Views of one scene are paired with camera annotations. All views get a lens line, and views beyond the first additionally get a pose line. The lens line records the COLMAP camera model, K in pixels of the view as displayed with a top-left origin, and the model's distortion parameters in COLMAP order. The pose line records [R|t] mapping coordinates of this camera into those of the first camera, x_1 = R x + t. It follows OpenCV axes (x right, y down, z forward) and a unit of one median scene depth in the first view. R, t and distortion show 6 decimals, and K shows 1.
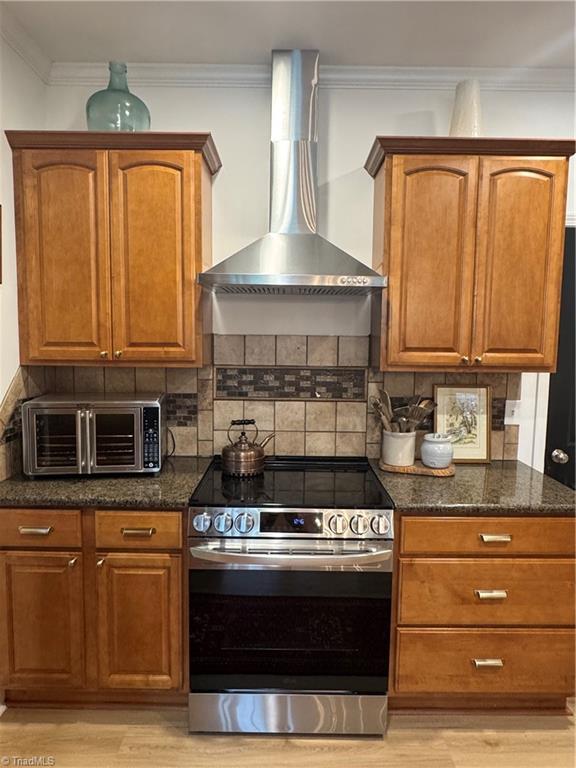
lens RADIAL K [[494.6, 0, 286.4], [0, 494.6, 385.5], [0, 0, 1]] dist [0.004082, -0.000426]
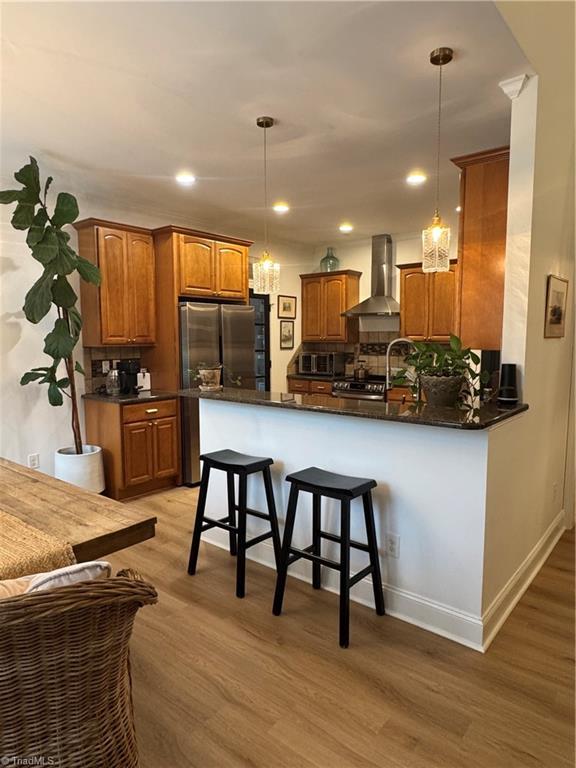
lens RADIAL K [[494.6, 0, 287.7], [0, 494.6, 383.8], [0, 0, 1]] dist [0.004082, -0.000426]
pose [[0.772060, 0.047951, -0.633738, 1.525980], [-0.054341, 0.998479, 0.009348, 0.216037], [0.633223, 0.027221, 0.773491, -1.636623]]
